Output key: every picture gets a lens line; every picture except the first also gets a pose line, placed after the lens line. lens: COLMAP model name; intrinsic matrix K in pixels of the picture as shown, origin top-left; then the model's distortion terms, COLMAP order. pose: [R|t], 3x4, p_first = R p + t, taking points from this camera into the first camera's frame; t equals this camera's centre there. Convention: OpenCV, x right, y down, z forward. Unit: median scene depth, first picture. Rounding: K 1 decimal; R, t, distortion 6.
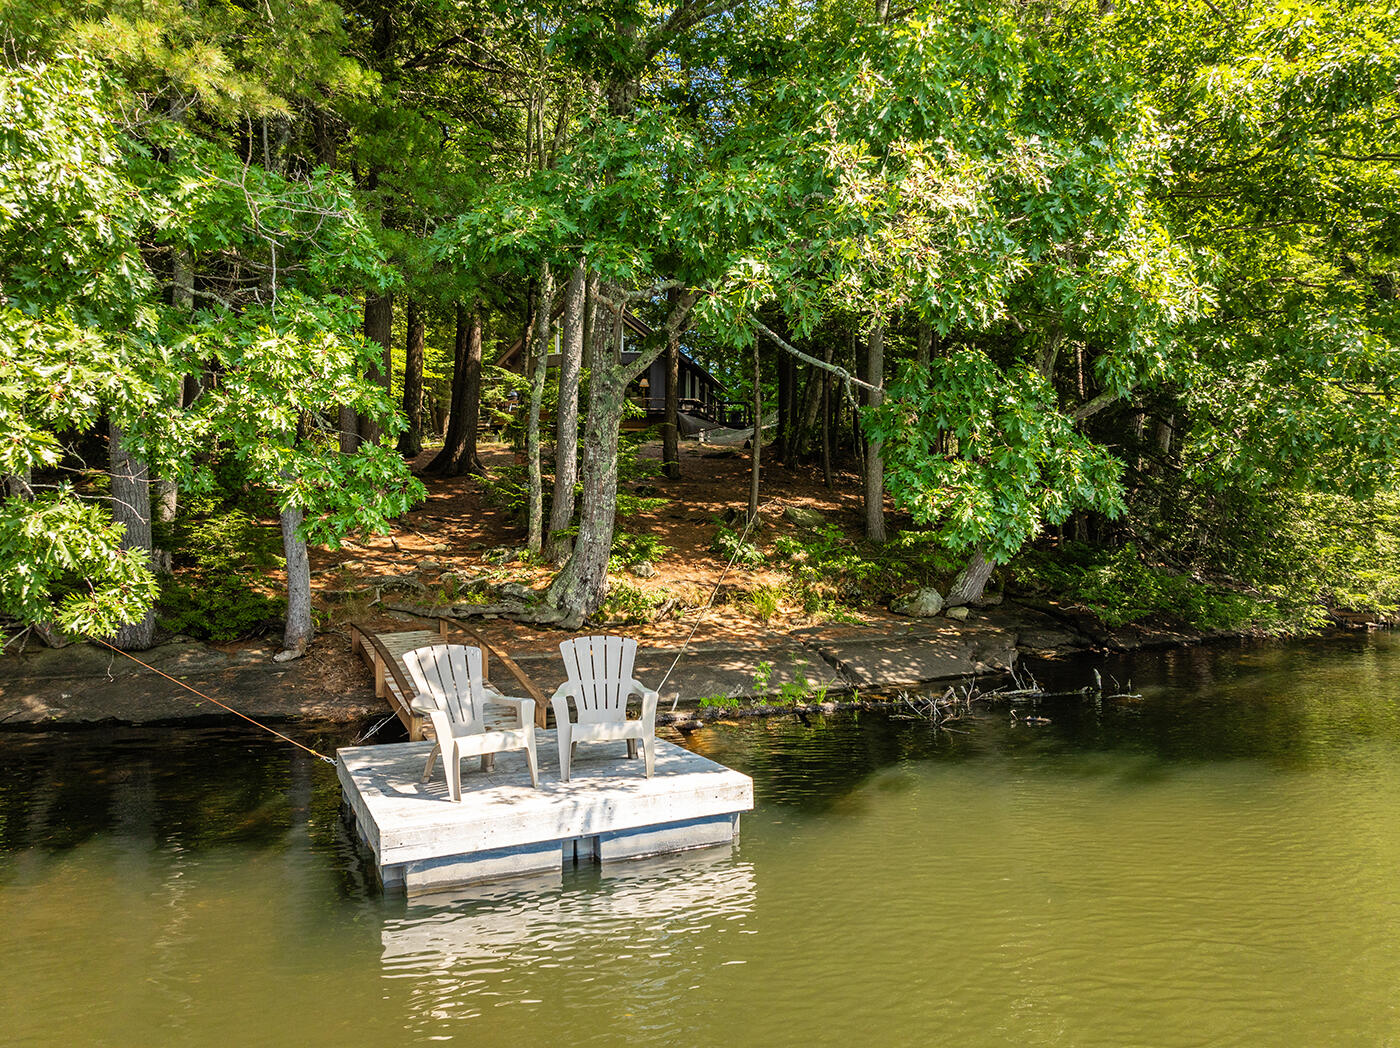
lens RADIAL K [[984.9, 0, 700.0], [0, 984.9, 524.0], [0, 0, 1]] dist [-0.023180, -0.003731]
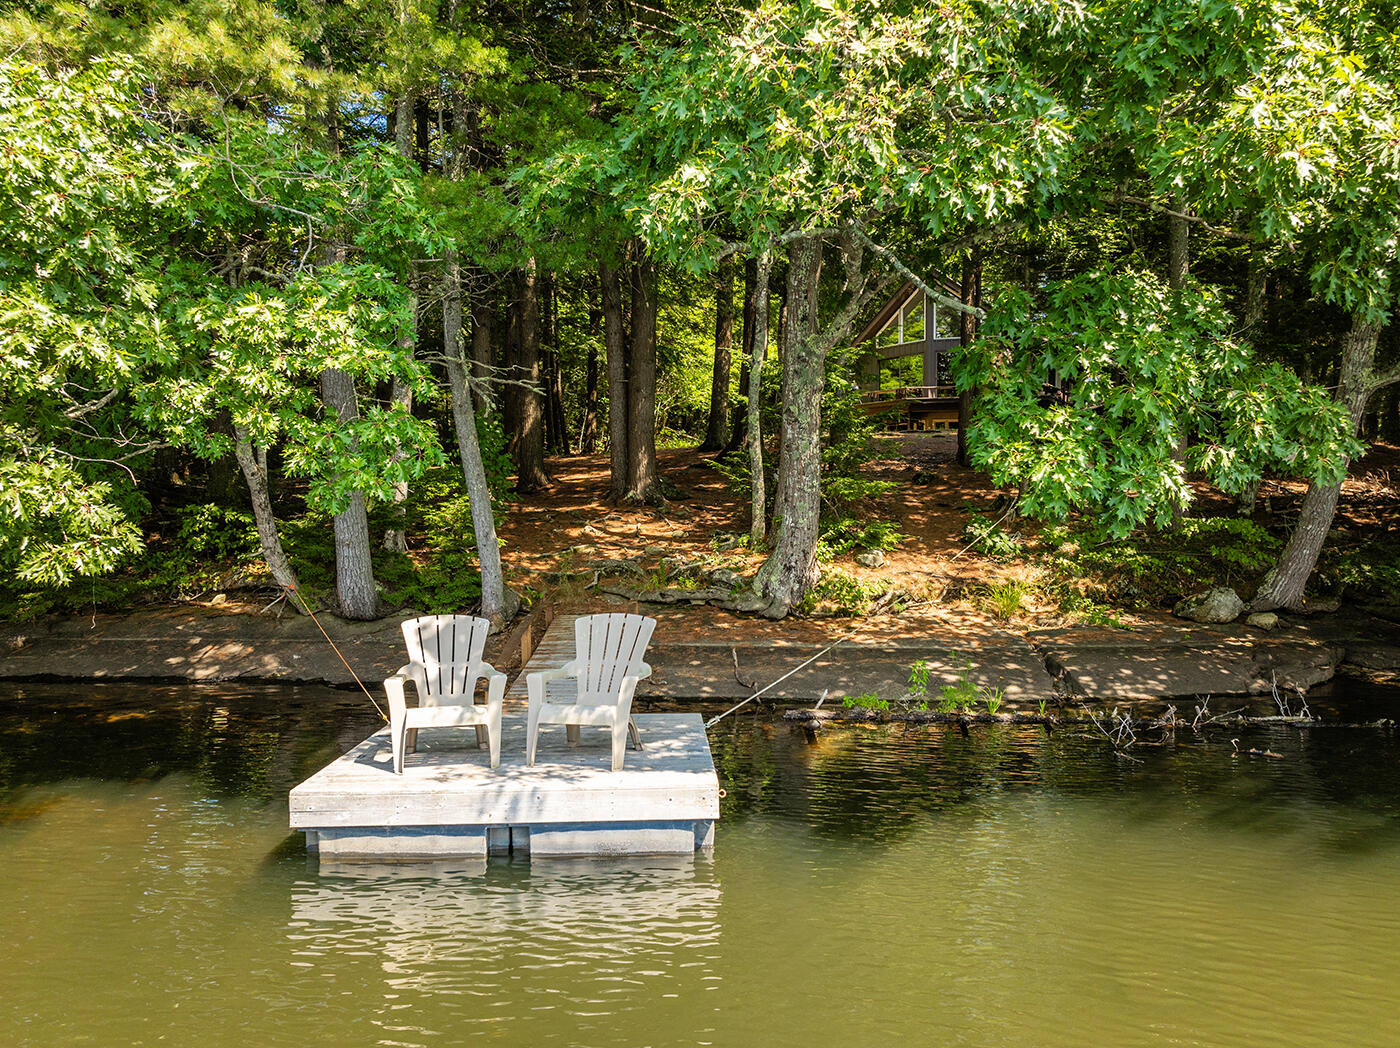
lens RADIAL K [[988.2, 0, 719.2], [0, 988.2, 540.5], [0, 0, 1]] dist [-0.030138, 0.000634]
pose [[0.926340, 0.009917, -0.376558, 0.178093], [-0.004395, 0.999870, 0.015520, 0.017308], [0.376663, -0.012722, 0.926263, 0.102390]]
